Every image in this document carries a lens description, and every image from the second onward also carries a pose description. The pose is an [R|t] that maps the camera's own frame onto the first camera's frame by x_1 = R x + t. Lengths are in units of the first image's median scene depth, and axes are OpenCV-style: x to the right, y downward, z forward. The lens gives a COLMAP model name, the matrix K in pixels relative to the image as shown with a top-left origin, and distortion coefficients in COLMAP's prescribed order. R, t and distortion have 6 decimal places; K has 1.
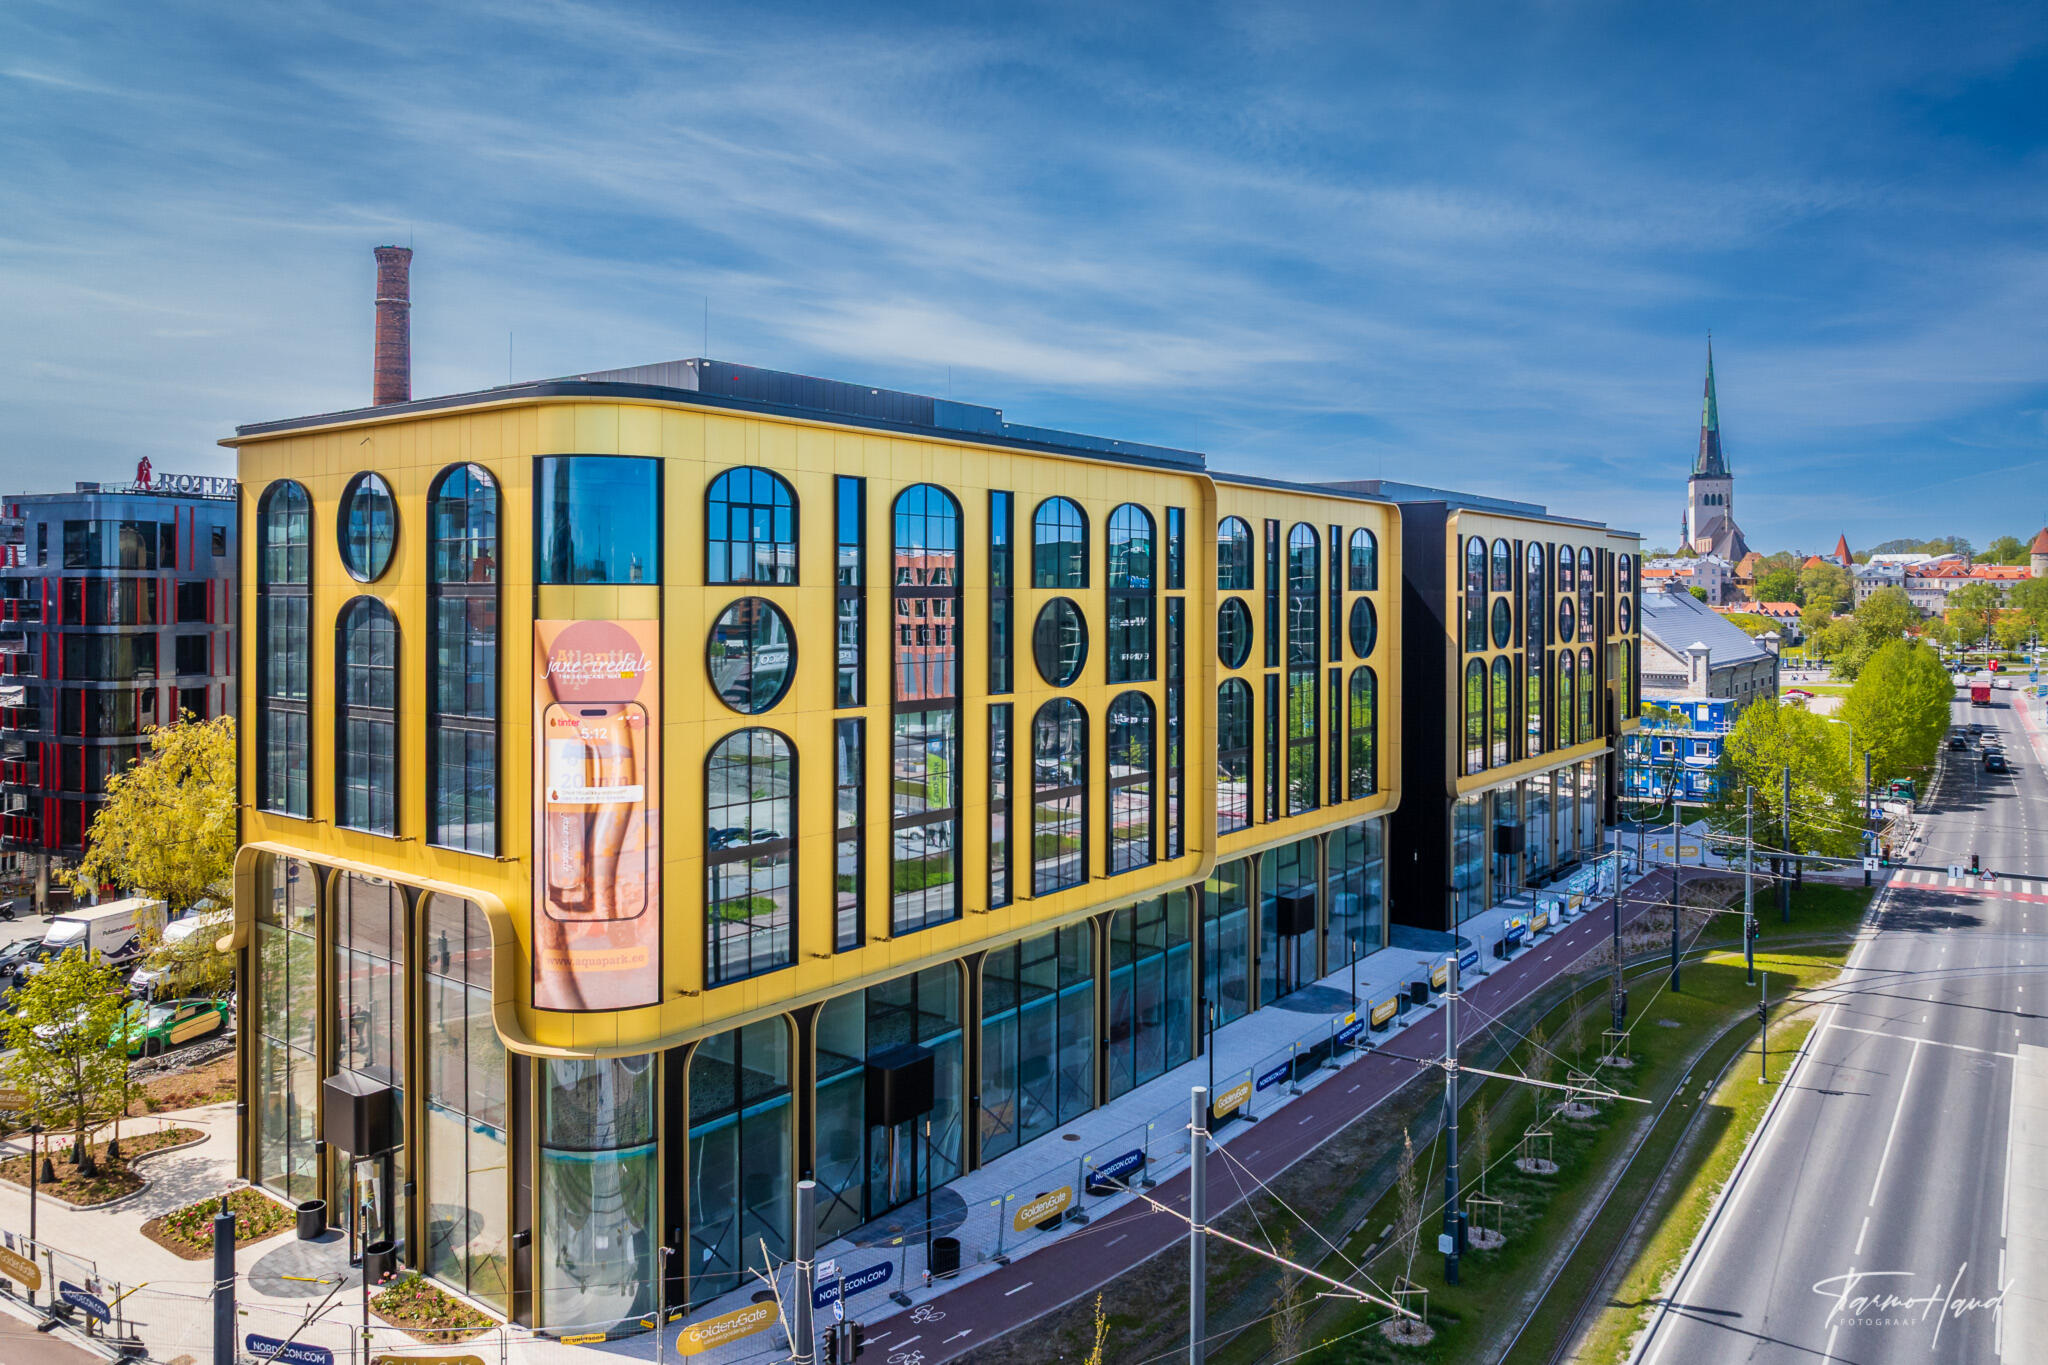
lens RADIAL K [[1426.6, 0, 1053.4], [0, 1426.6, 579.3], [0, 0, 1]] dist [-0.026287, 0.000752]
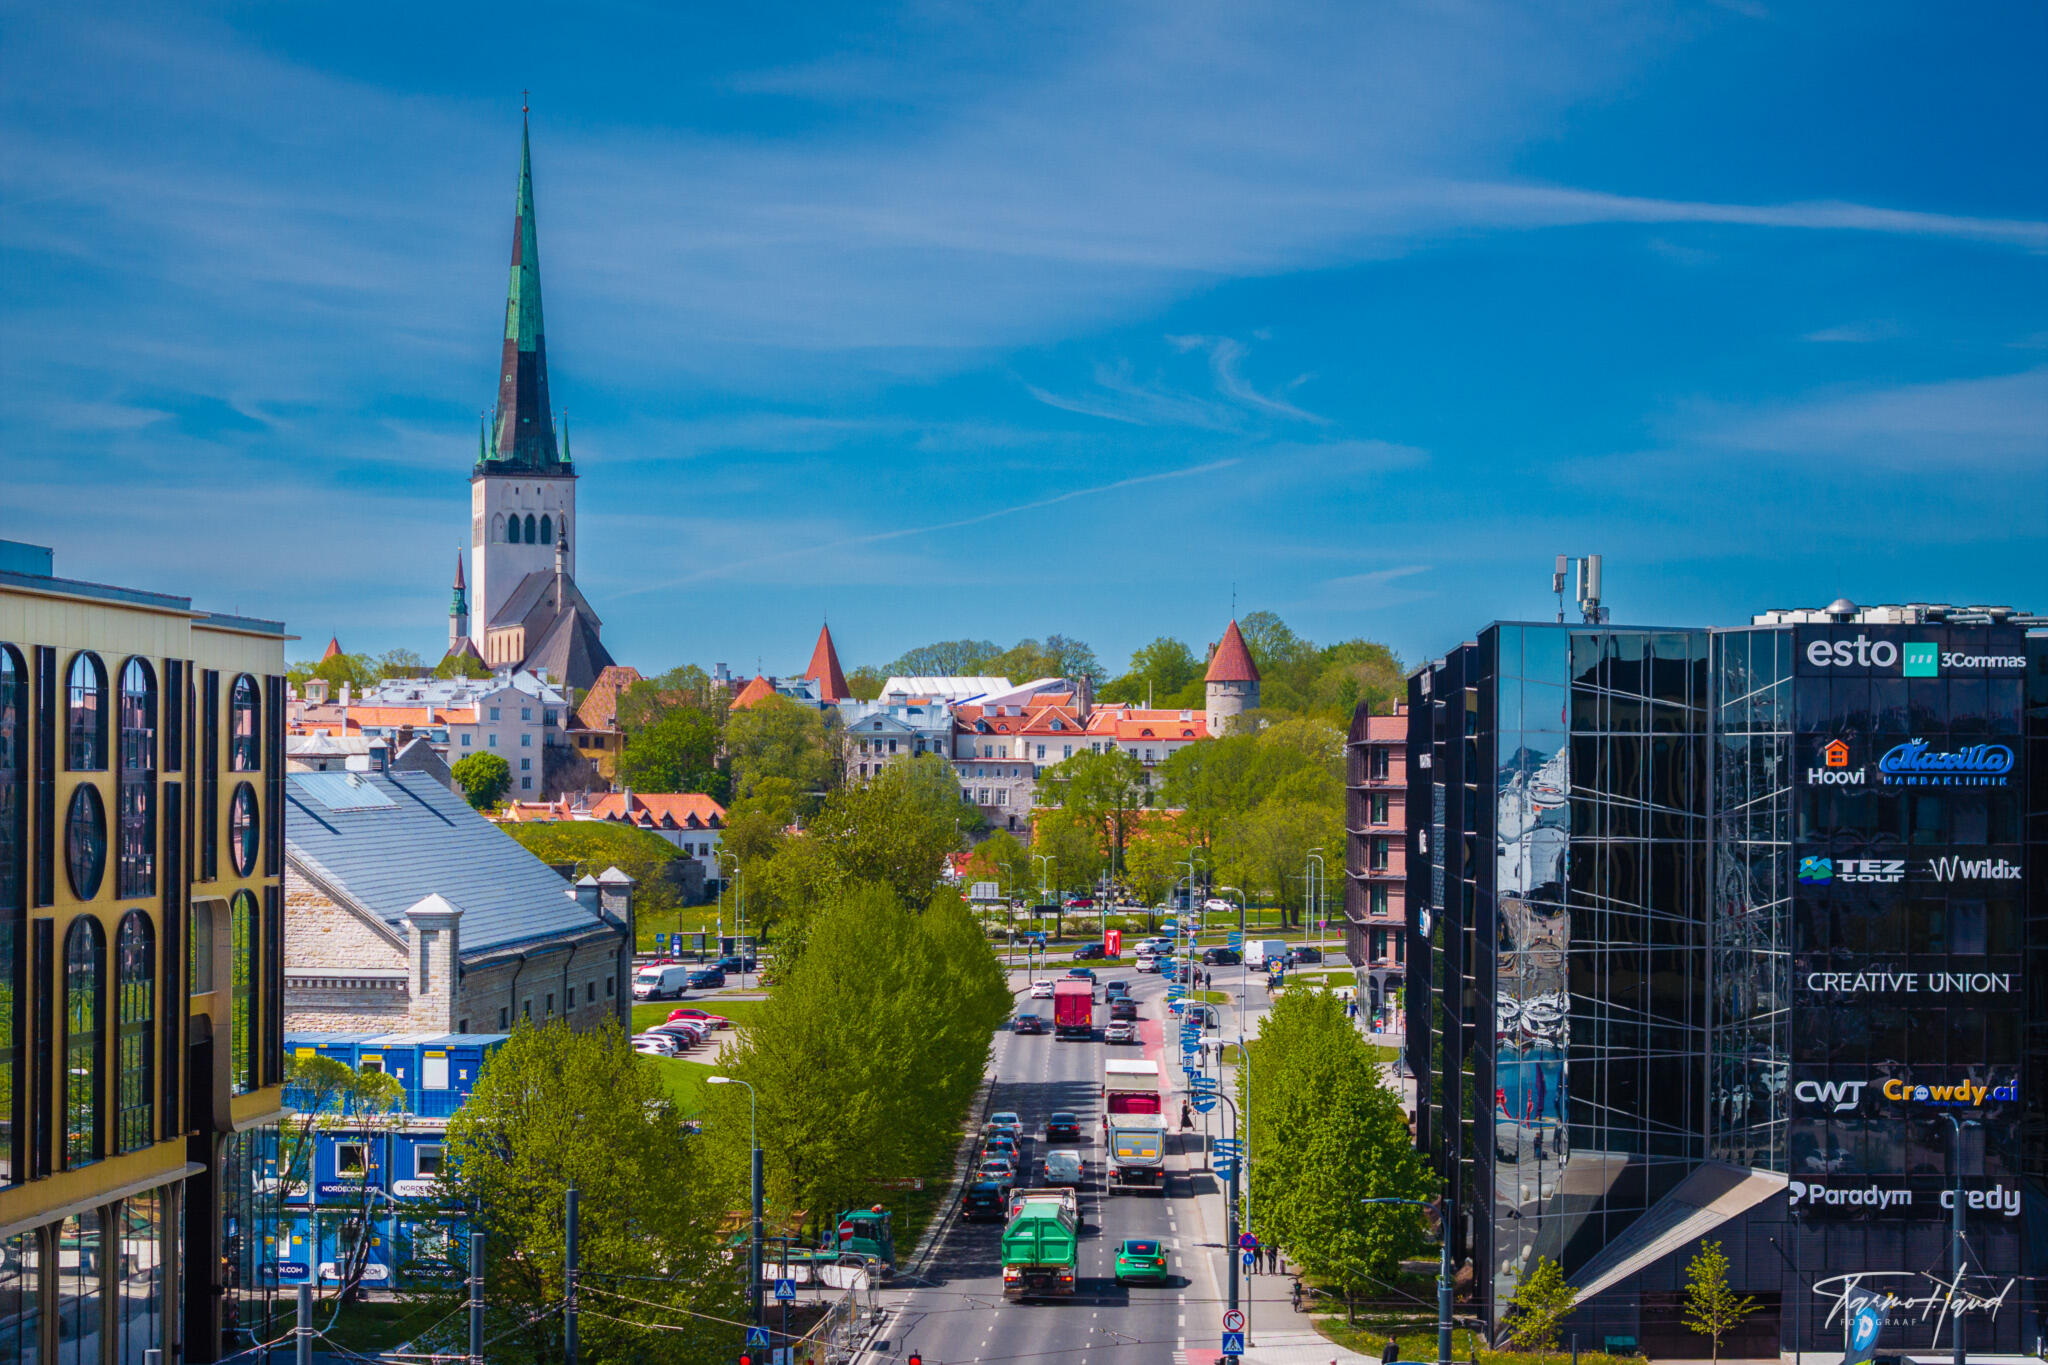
lens RADIAL K [[4087.4, 0, 1046.1], [0, 4087.4, 757.6], [0, 0, 1]] dist [-0.180298, 1.275917]
pose [[0.850795, 0.005713, 0.525466, -0.003529], [-0.010083, 0.999934, 0.005454, -0.003611], [-0.525400, -0.009938, 0.850797, -0.095246]]
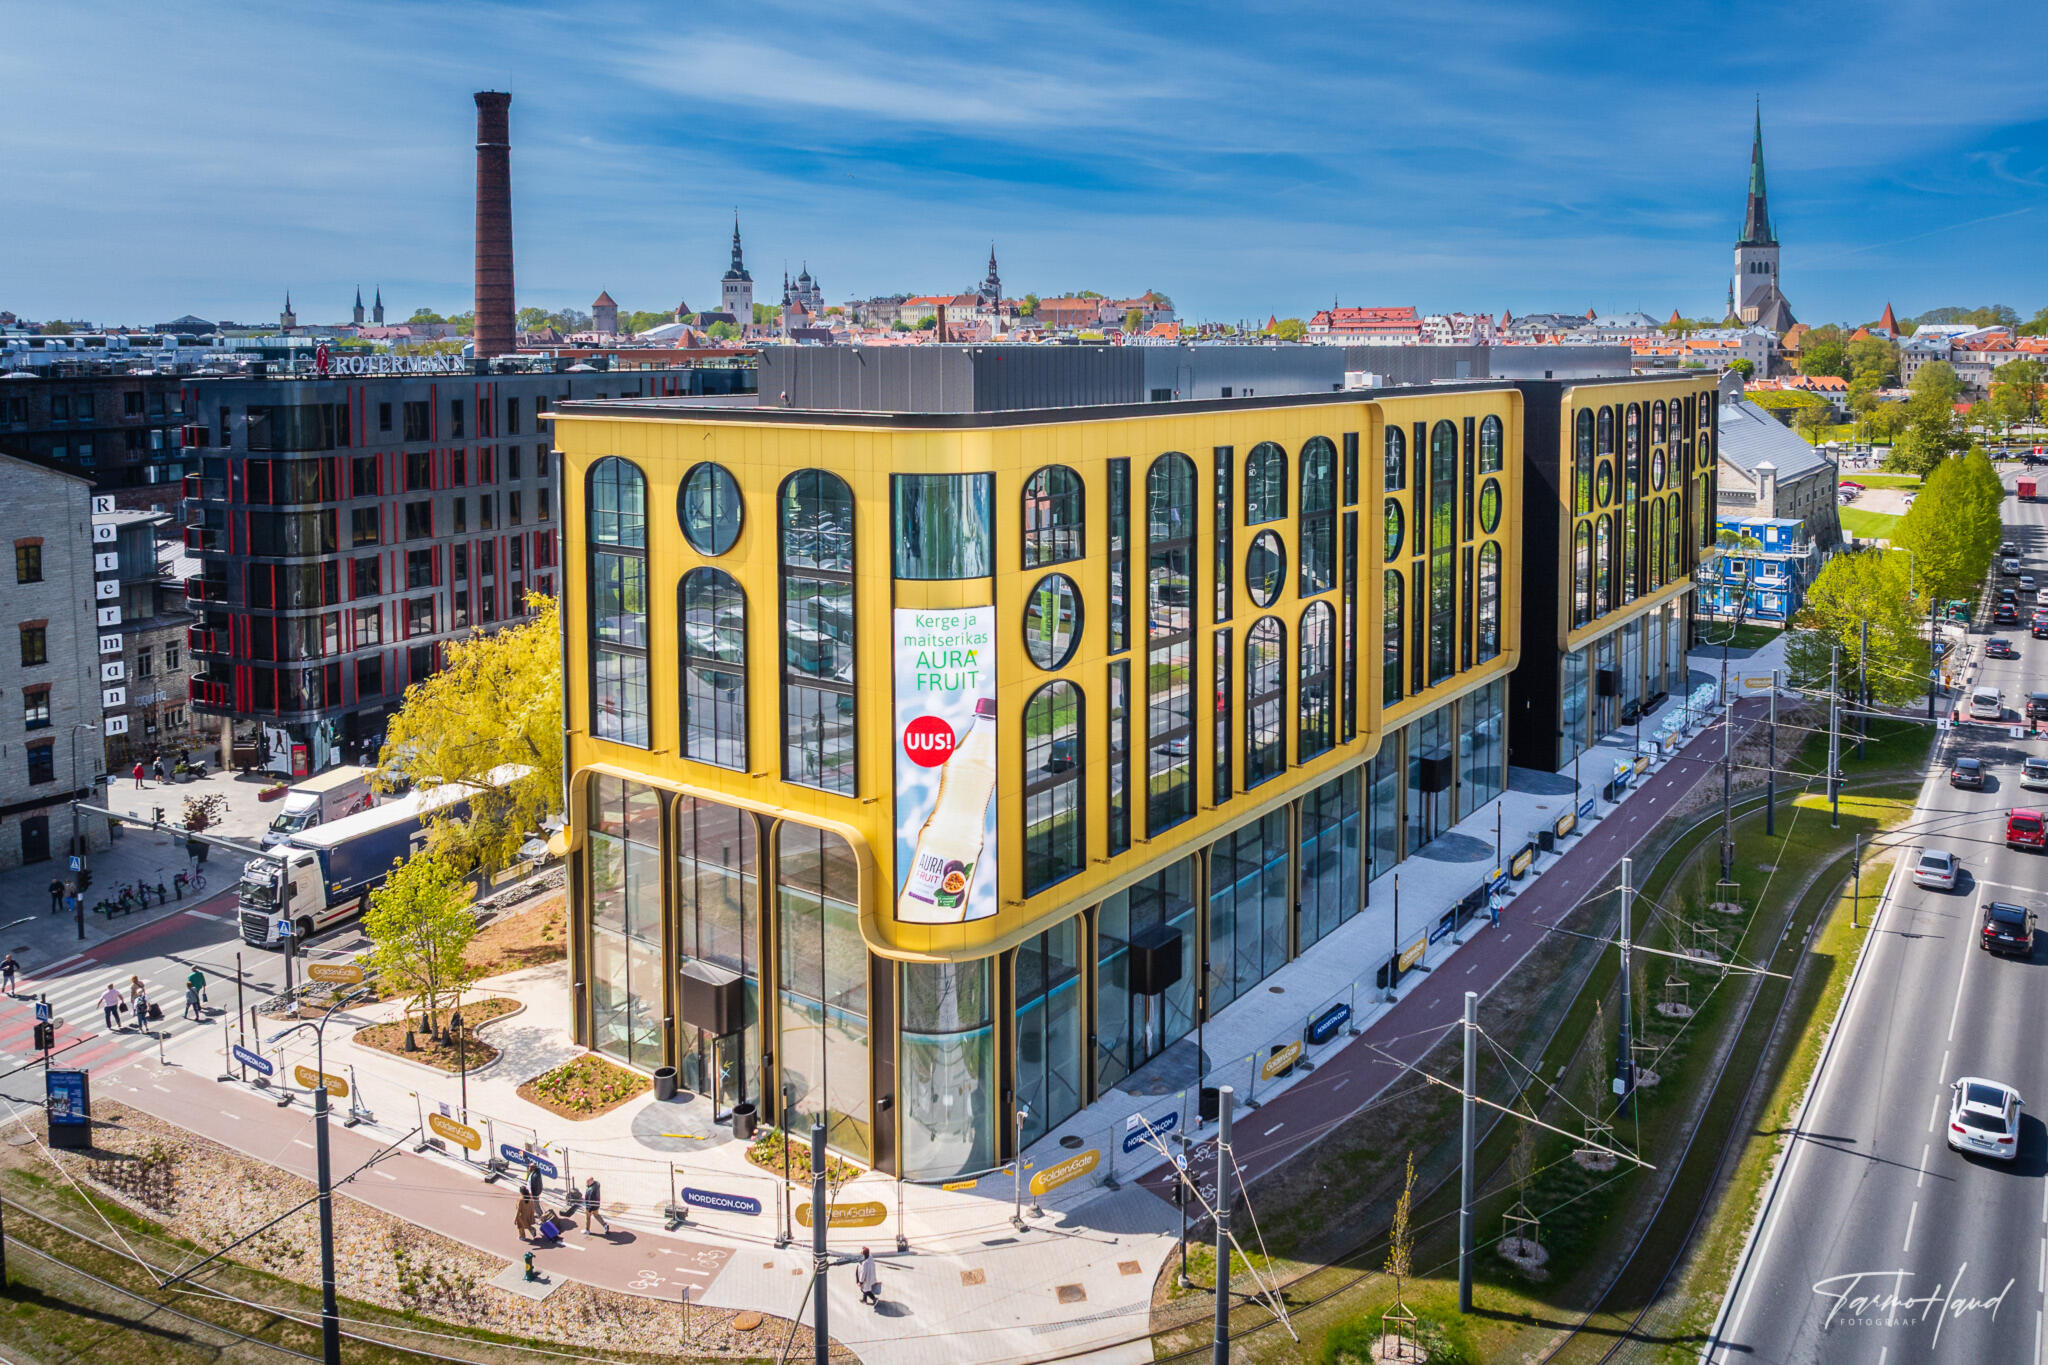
lens RADIAL K [[1515.0, 0, 1097.0], [0, 1515.0, 404.7], [0, 0, 1]] dist [-0.037605, 0.001266]
pose [[0.999551, -0.008417, 0.028743, -0.090850], [0.006803, 0.998419, 0.055796, -0.086099], [-0.029168, -0.055575, 0.998028, -0.111323]]
